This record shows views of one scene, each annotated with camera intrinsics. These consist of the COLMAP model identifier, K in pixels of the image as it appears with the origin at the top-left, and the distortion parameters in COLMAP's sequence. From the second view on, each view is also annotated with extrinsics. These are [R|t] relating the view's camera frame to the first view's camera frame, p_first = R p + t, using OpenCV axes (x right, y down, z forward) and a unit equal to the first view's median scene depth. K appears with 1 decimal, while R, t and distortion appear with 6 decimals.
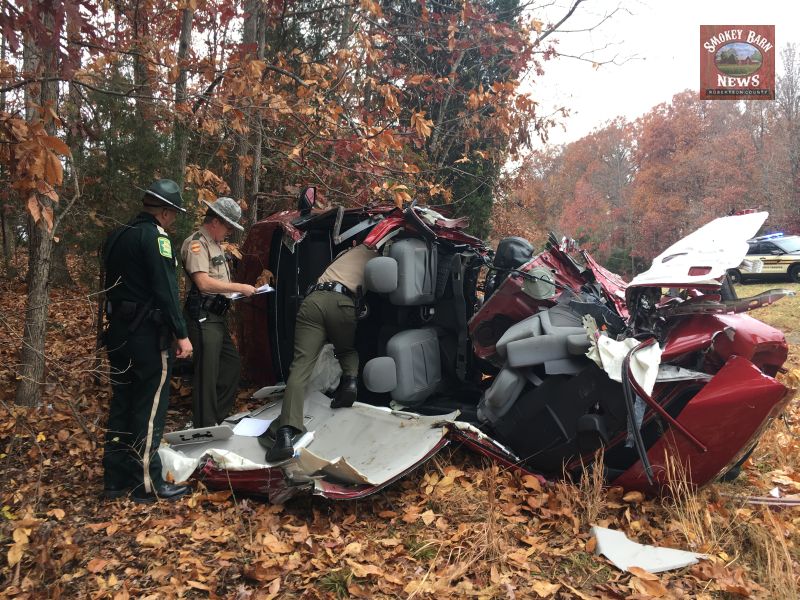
lens RADIAL K [[674.4, 0, 395.2], [0, 674.4, 298.9], [0, 0, 1]] dist [0.051052, -0.062287]
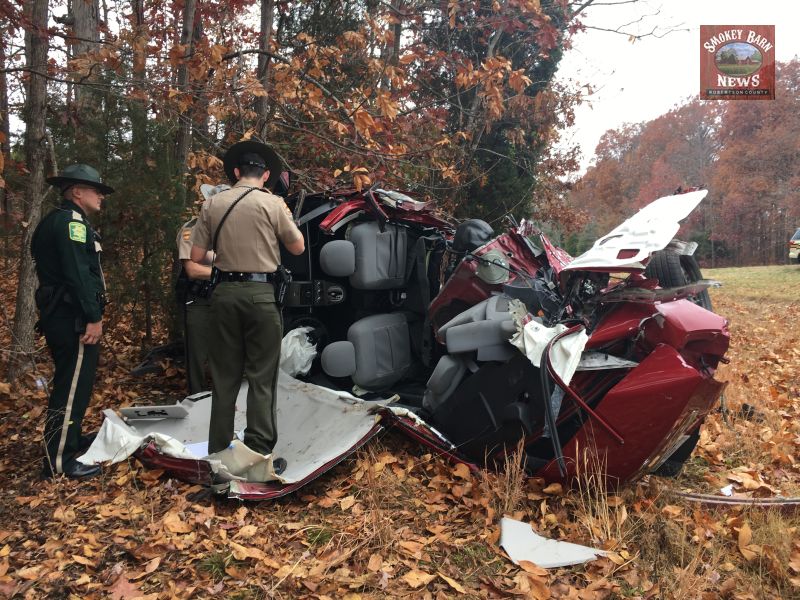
lens RADIAL K [[674.4, 0, 403.3], [0, 674.4, 300.2], [0, 0, 1]] dist [0.051052, -0.062287]
pose [[0.994292, 0.005071, -0.106569, 0.216636], [-0.002494, 0.999701, 0.024307, 0.001086], [0.106660, -0.023902, 0.994008, 0.026351]]
